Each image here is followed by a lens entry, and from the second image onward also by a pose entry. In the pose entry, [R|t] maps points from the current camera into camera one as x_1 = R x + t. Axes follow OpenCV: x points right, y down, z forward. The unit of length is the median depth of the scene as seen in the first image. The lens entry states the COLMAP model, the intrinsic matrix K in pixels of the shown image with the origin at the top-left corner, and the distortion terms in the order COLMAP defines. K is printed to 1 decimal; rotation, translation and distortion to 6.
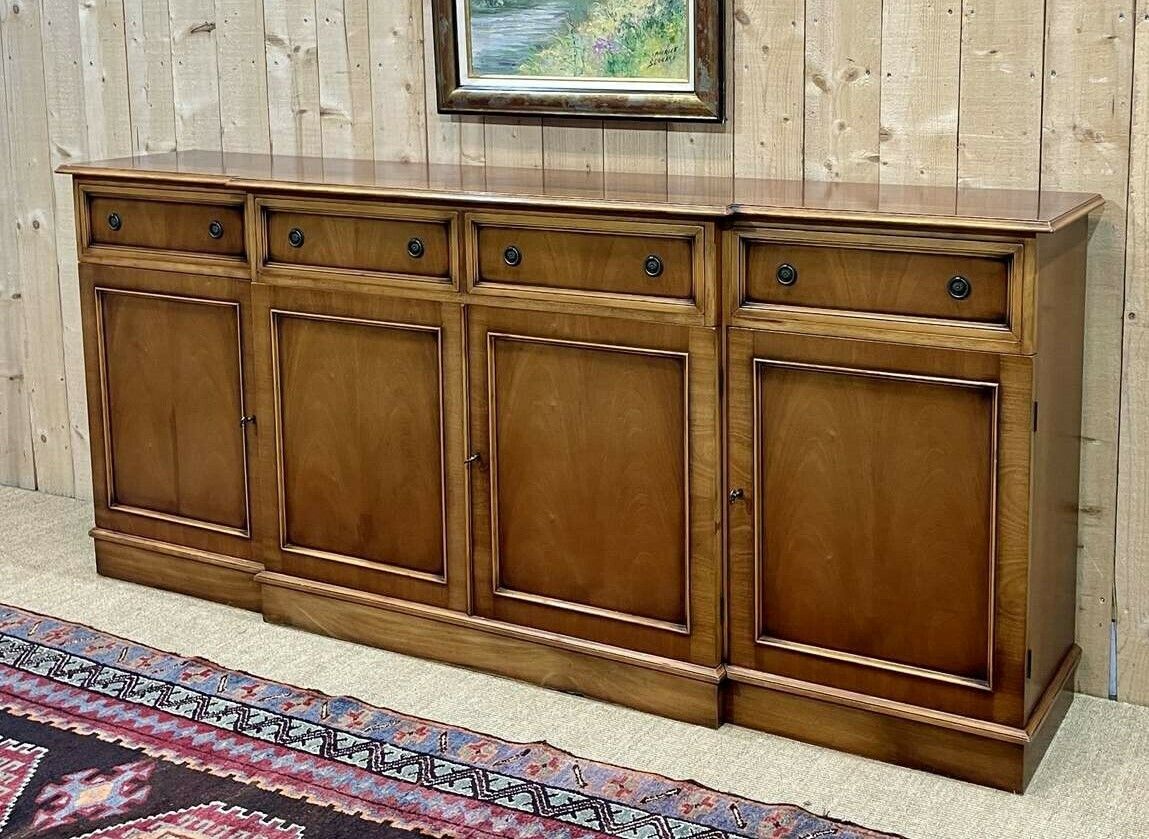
lens RADIAL K [[1462.1, 0, 646.2], [0, 1462.1, 241.8], [0, 0, 1]] dist [0.094913, -0.179512]
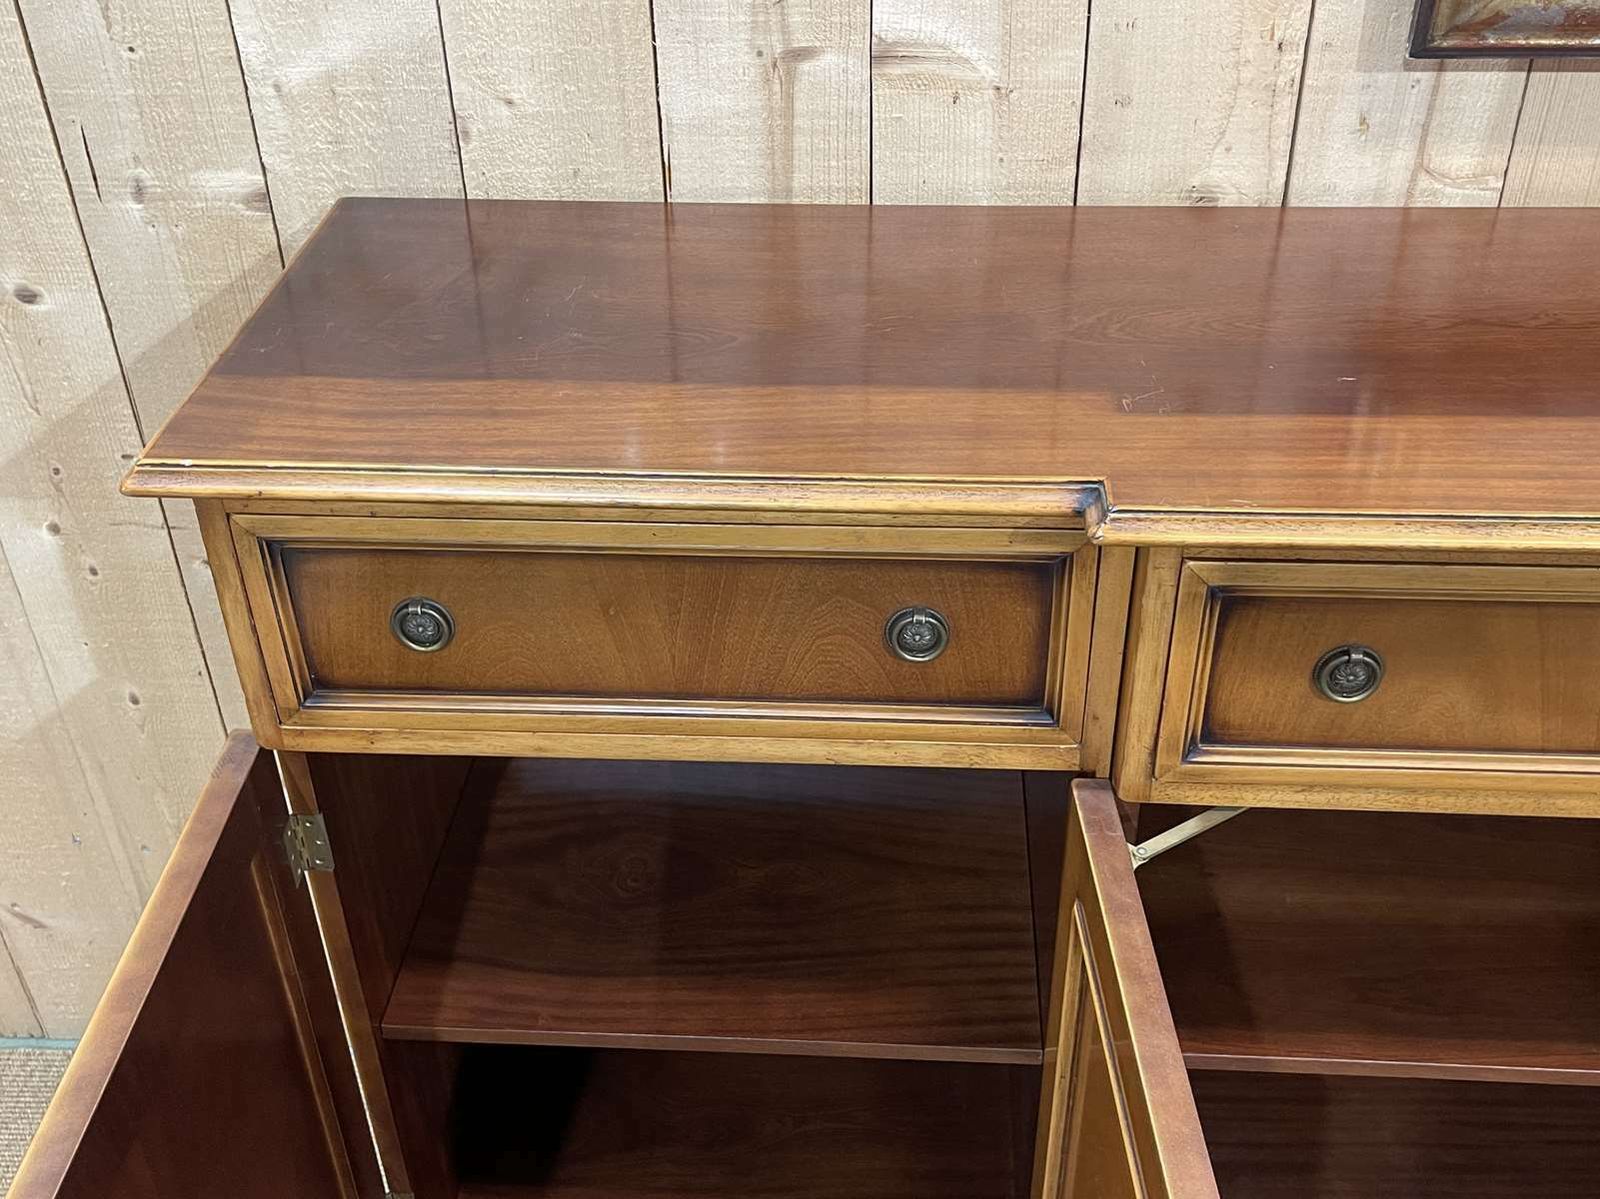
lens RADIAL K [[1653.0, 0, 799.5], [0, 1653.0, 609.6], [0, 0, 1]] dist [0.037592, -0.019686]
pose [[0.908073, -0.246855, 0.338328, -0.460341], [0.072525, 0.888310, 0.453482, -0.173270], [-0.412484, -0.387258, 0.824553, 0.824370]]
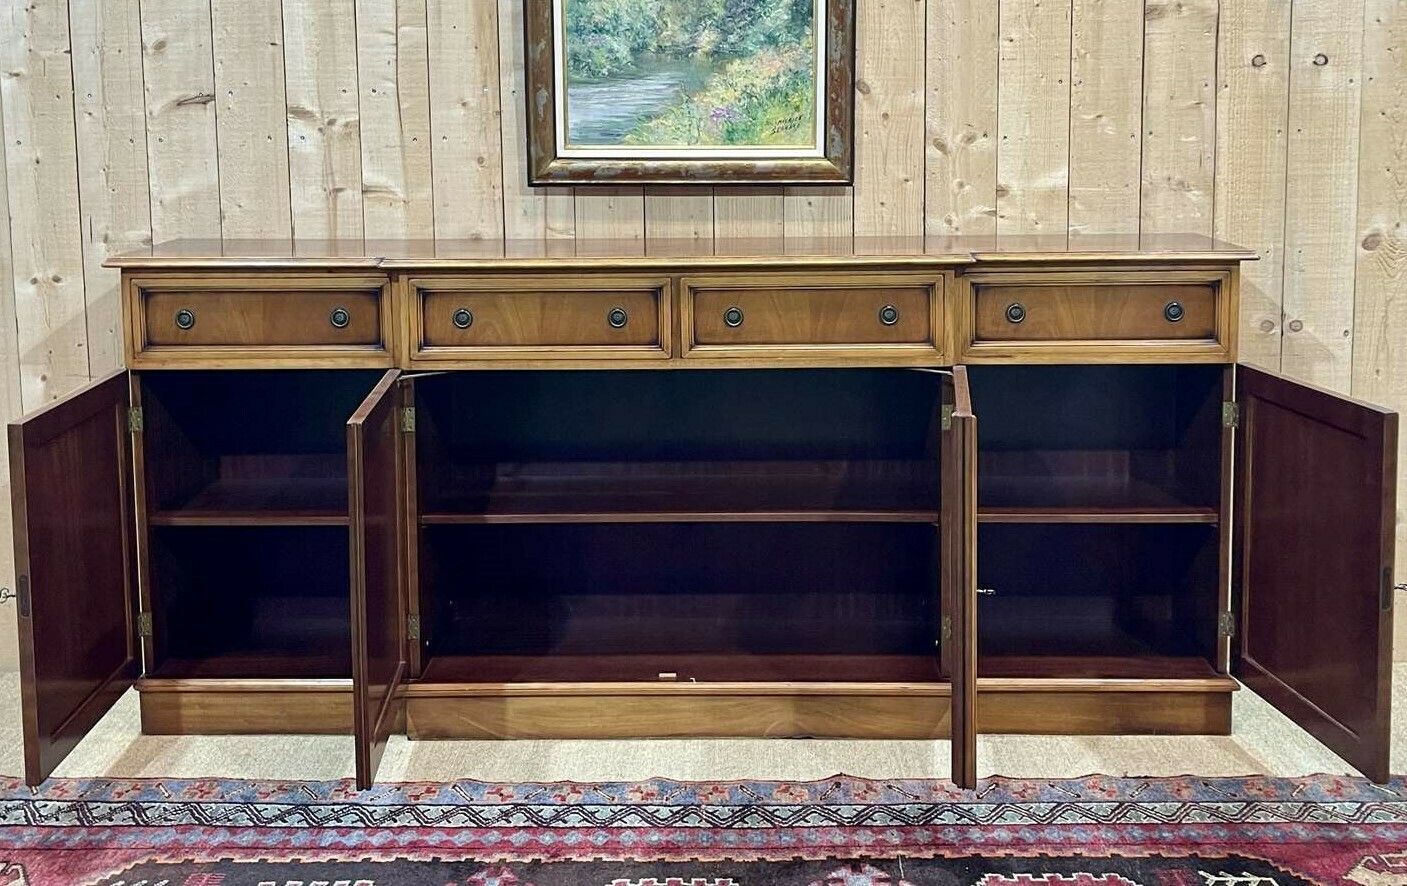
lens RADIAL K [[1658.5, 0, 700.4], [0, 1658.5, 286.6], [0, 0, 1]] dist [0.145103, -0.458600]
pose [[0.894164, -0.052094, 0.444699, -0.607490], [0.068729, 0.997407, -0.021354, 0.011039], [-0.442434, 0.049658, 0.895425, -0.034472]]
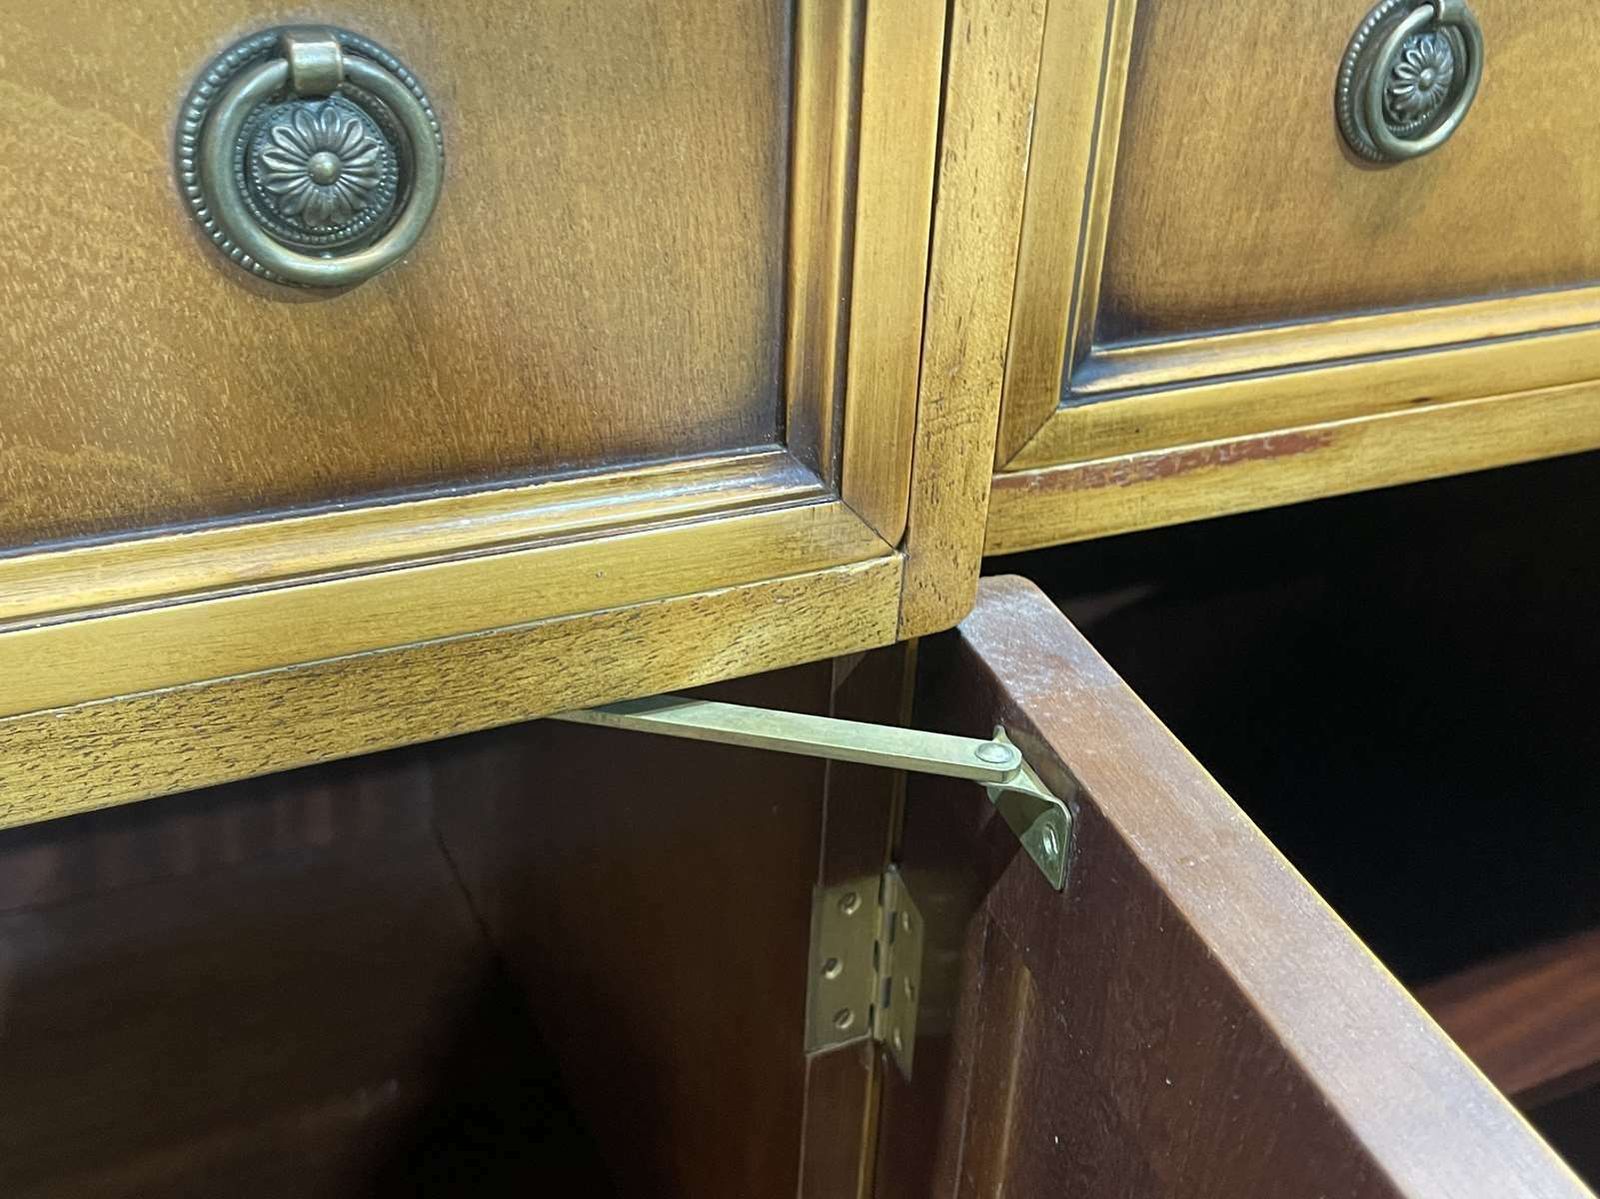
lens RADIAL K [[1653.0, 0, 799.5], [0, 1653.0, 609.6], [0, 0, 1]] dist [0.037592, -0.019686]
pose [[0.585449, -0.345875, 0.733226, -0.052409], [0.068249, 0.922241, 0.380543, 0.005465], [-0.807831, -0.172747, 0.563531, 0.841642]]
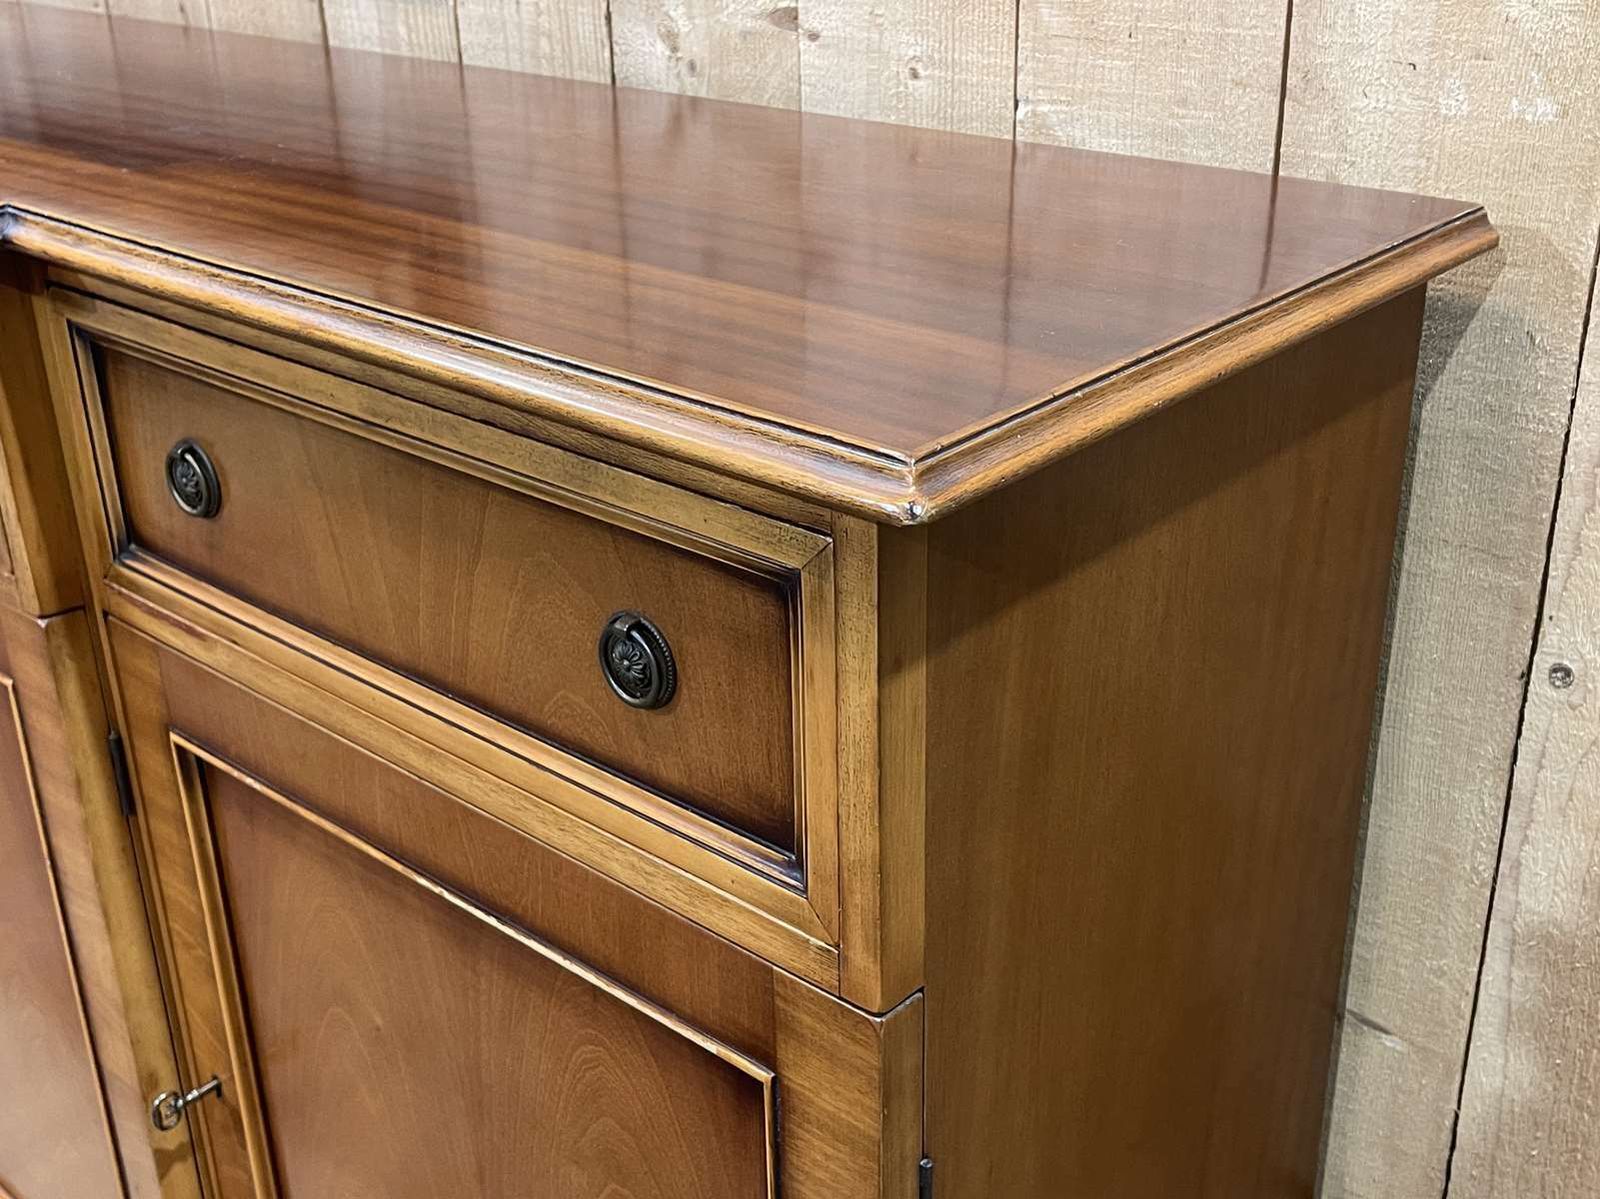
lens RADIAL K [[1831.8, 0, 796.9], [0, 1831.8, 608.3], [0, 0, 1]] dist [0.026328, 0.001756]
pose [[0.971757, 0.089377, -0.218404, 0.249099], [-0.022772, 0.956699, 0.290187, -0.050118], [0.234883, -0.277018, 0.931714, 0.618691]]
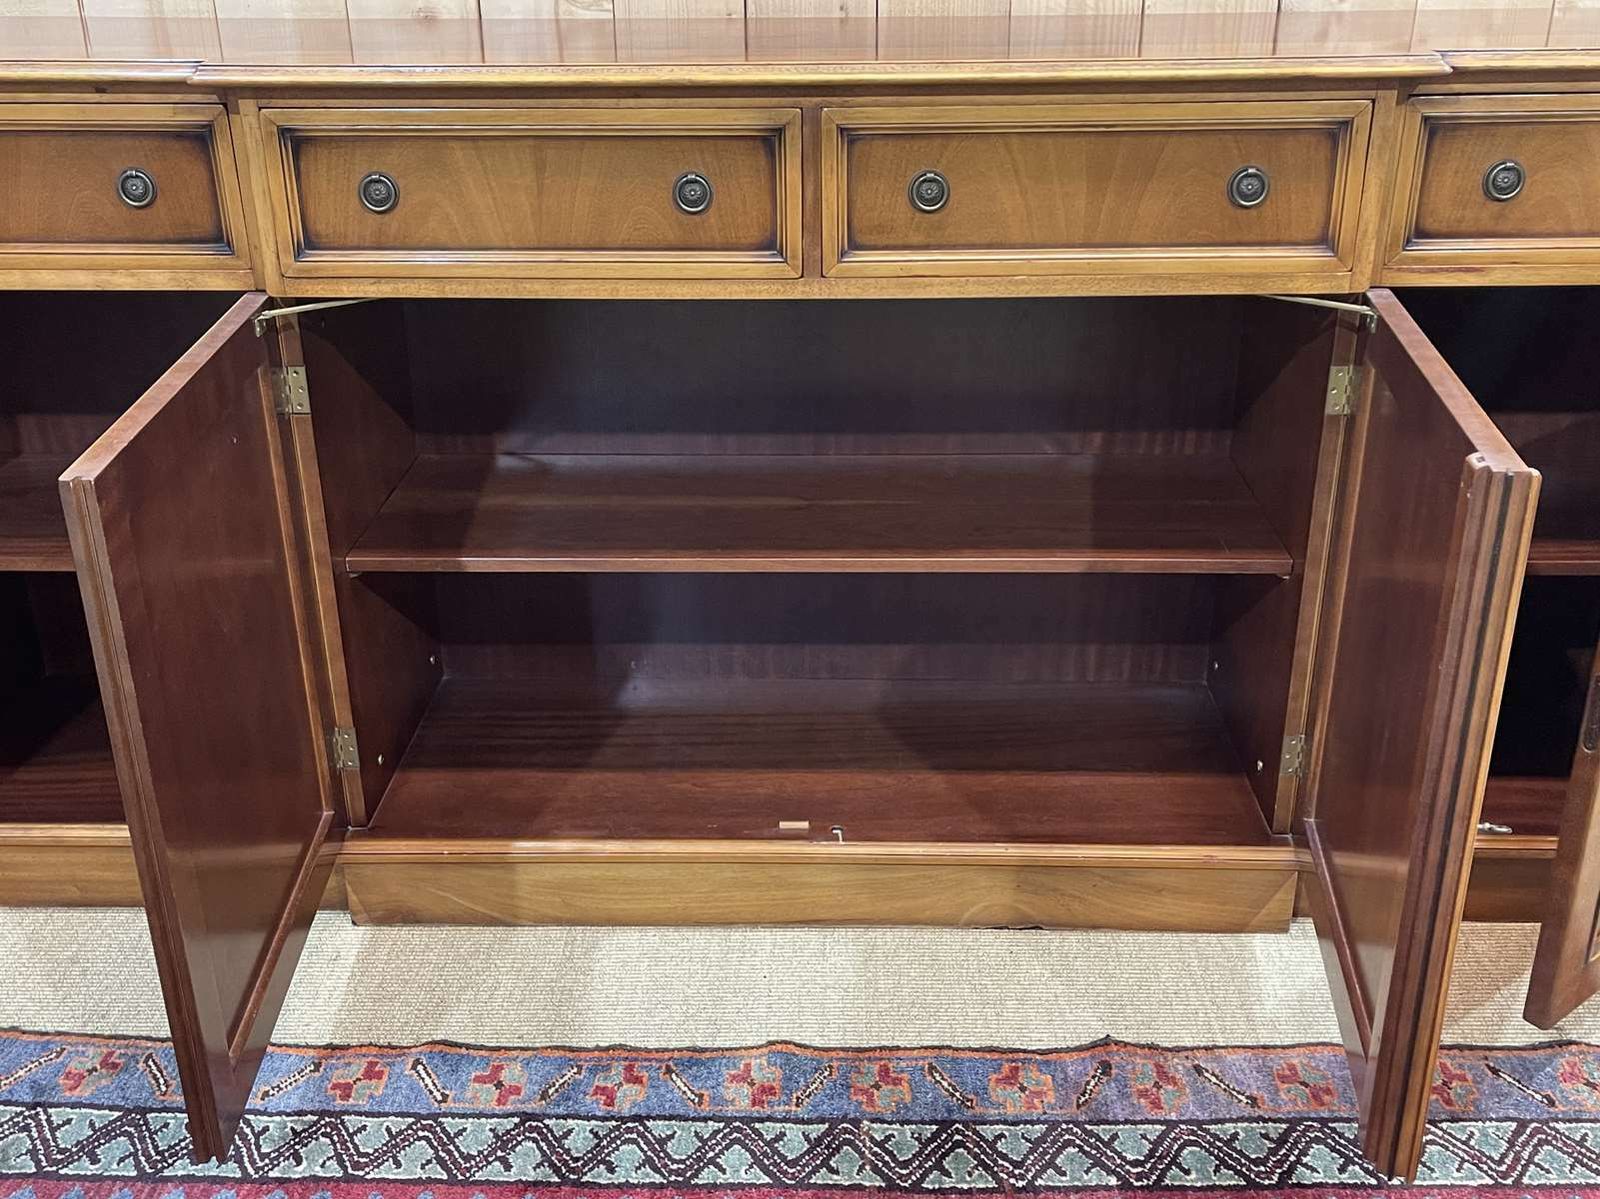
lens RADIAL K [[1653.0, 0, 799.5], [0, 1653.0, 609.6], [0, 0, 1]] dist [0.037592, -0.019686]
pose [[0.894635, -0.187254, 0.405666, -0.376053], [0.068522, 0.954701, 0.289571, -0.020659], [-0.441513, -0.231264, 0.866939, 0.473612]]
